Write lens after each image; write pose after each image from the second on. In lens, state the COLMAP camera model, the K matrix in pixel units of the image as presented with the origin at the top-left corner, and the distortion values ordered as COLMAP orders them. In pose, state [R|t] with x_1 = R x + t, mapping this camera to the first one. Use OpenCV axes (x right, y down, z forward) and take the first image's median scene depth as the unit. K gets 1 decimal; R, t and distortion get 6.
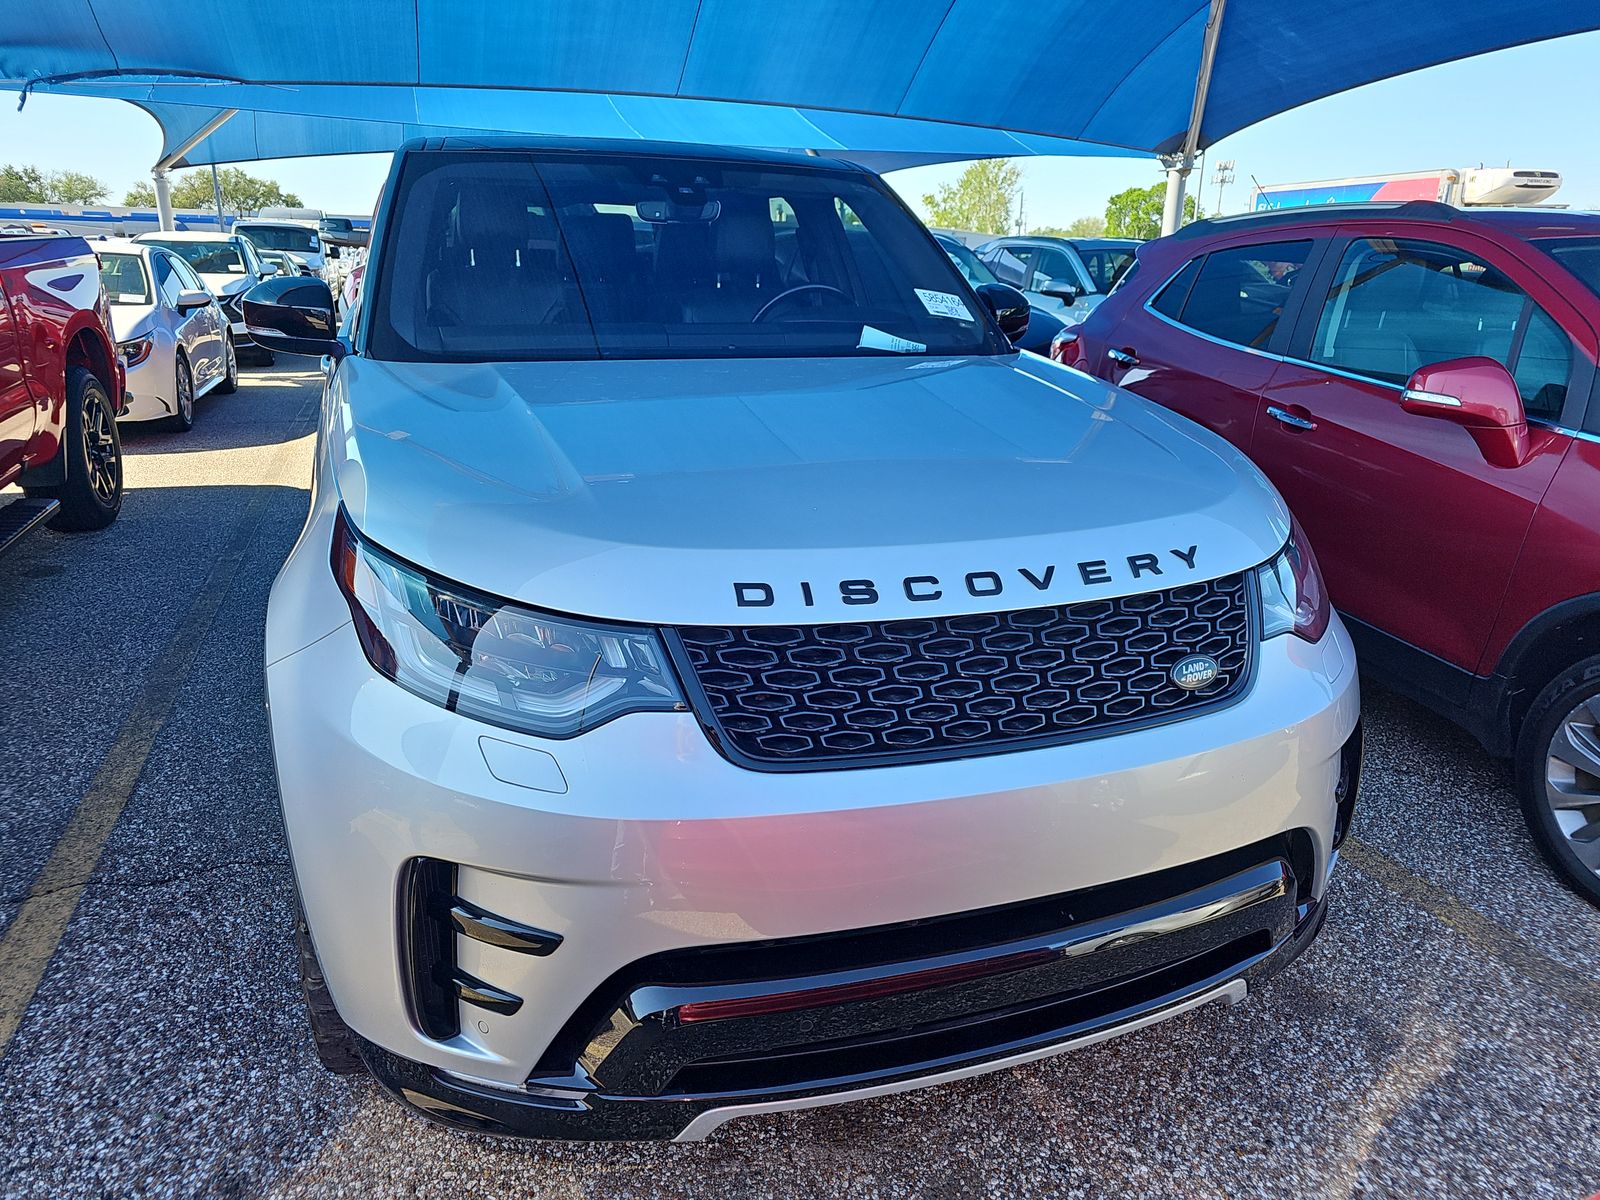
lens RADIAL K [[1074.9, 0, 802.4], [0, 1074.9, 597.1], [0, 0, 1]] dist [0.031229, -0.017979]
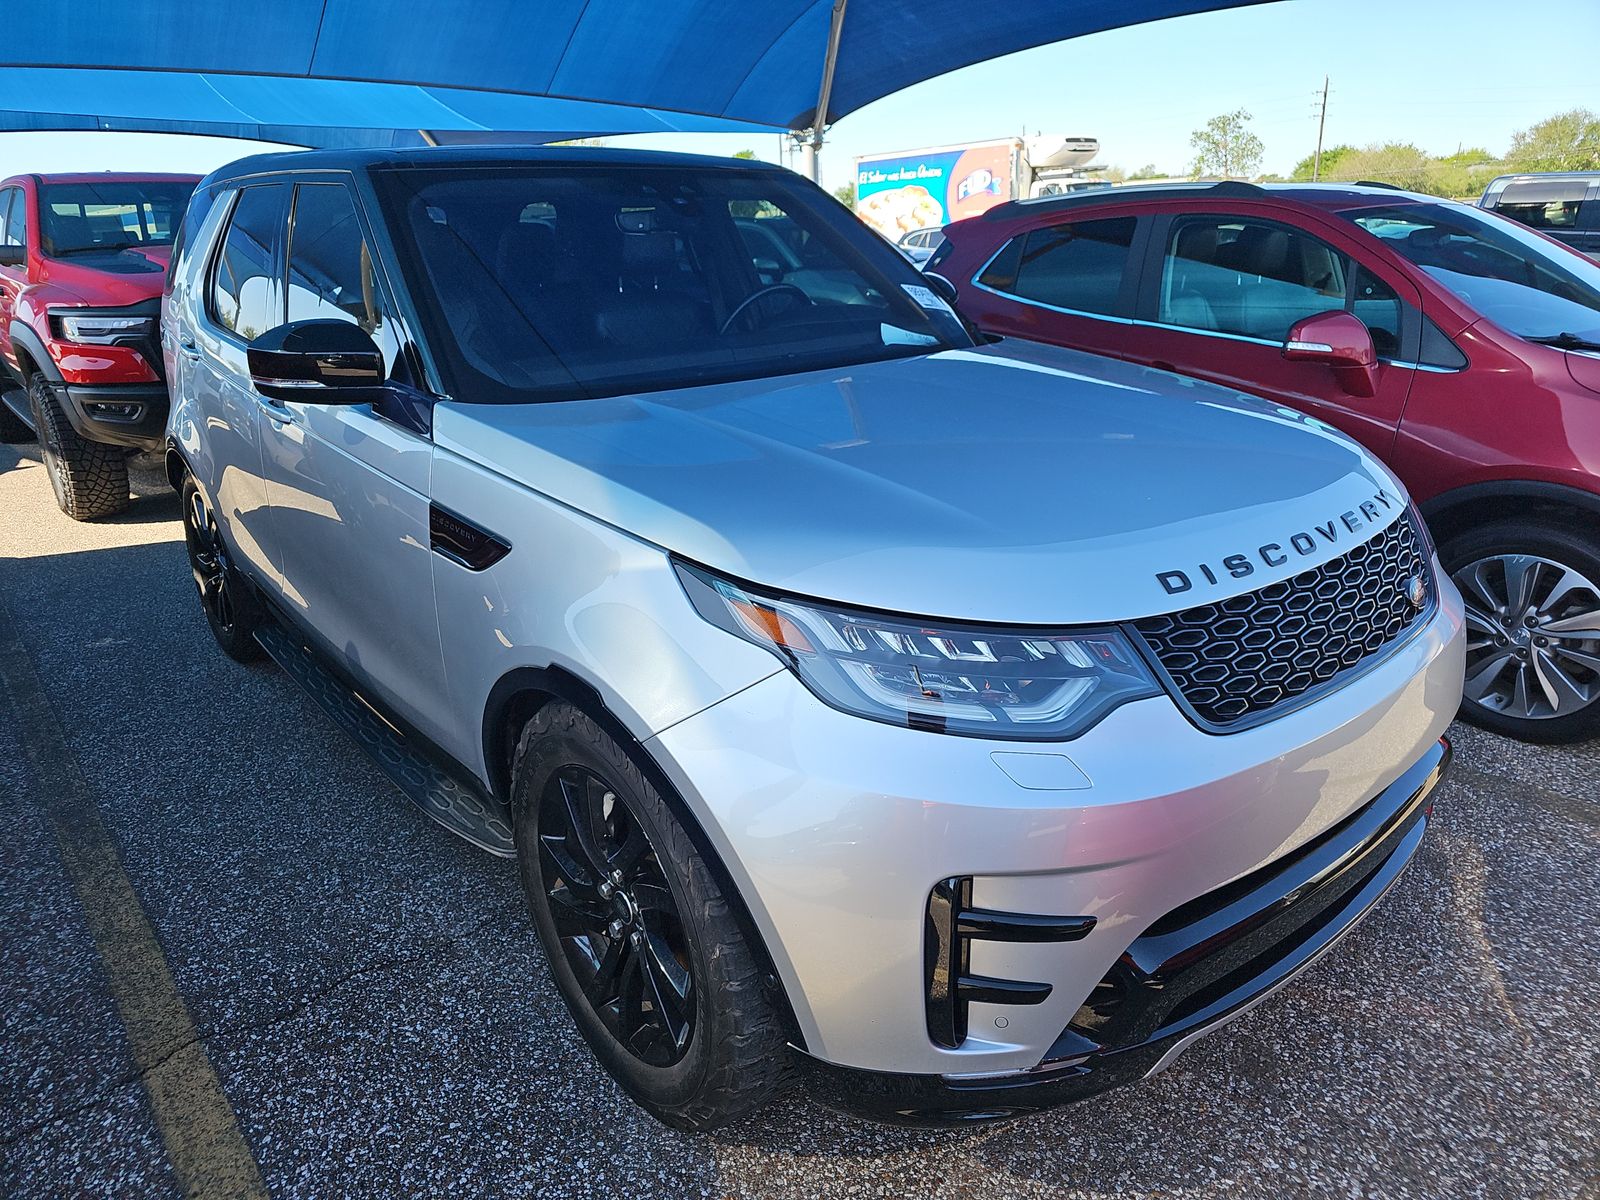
lens RADIAL K [[1074.9, 0, 765.9], [0, 1074.9, 596.4], [0, 0, 1]] dist [0.031229, -0.017979]
pose [[0.938174, -0.155977, 0.309033, -0.484591], [0.148915, 0.987758, 0.046467, -0.062784], [-0.312498, 0.002426, 0.949915, 0.038614]]
